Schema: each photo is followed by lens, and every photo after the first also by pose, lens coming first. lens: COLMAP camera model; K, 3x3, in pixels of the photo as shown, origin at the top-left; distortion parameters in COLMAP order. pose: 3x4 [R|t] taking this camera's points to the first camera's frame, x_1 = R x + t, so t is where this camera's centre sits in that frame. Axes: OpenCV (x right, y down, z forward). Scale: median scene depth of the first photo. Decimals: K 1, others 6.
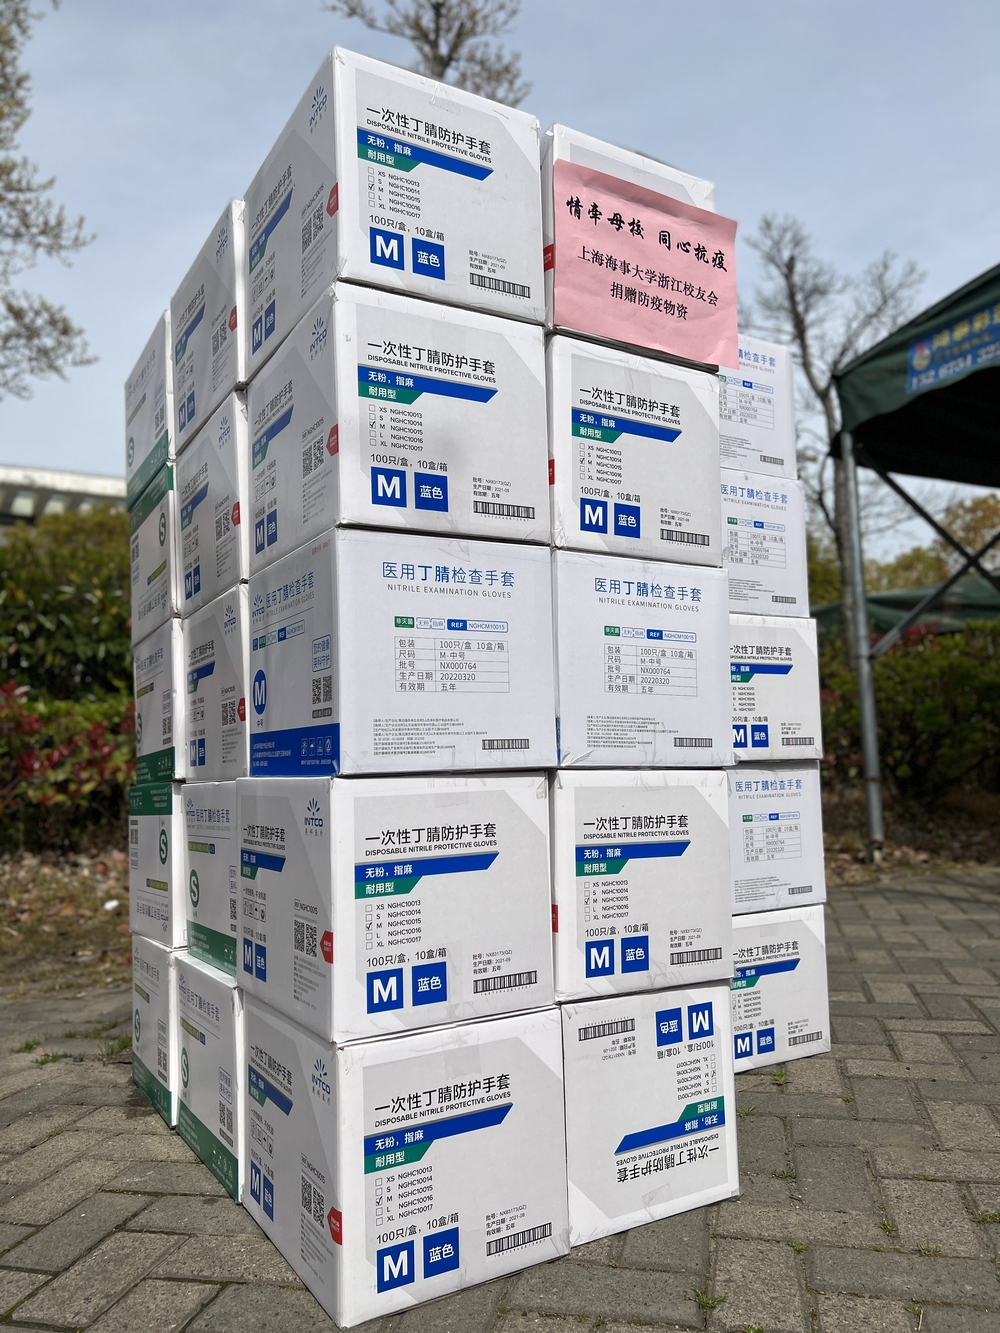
lens RADIAL K [[1009.8, 0, 501.2], [0, 1009.8, 674.3], [0, 0, 1]] dist [0.041052, -0.014076]
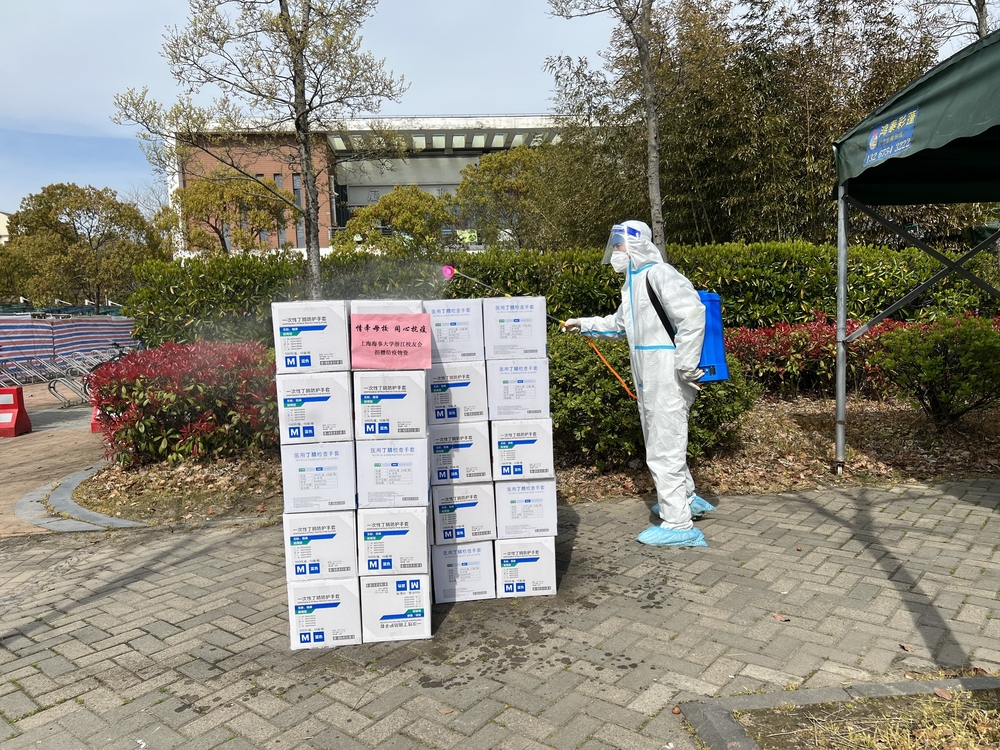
lens RADIAL K [[757.5, 0, 502.7], [0, 757.5, 376.4], [0, 0, 1]] dist [0.041052, -0.014076]
pose [[0.903375, 0.030180, -0.427789, 1.466459], [0.049934, 0.983334, 0.174819, -0.708169], [0.425935, -0.179288, 0.886812, -0.873830]]
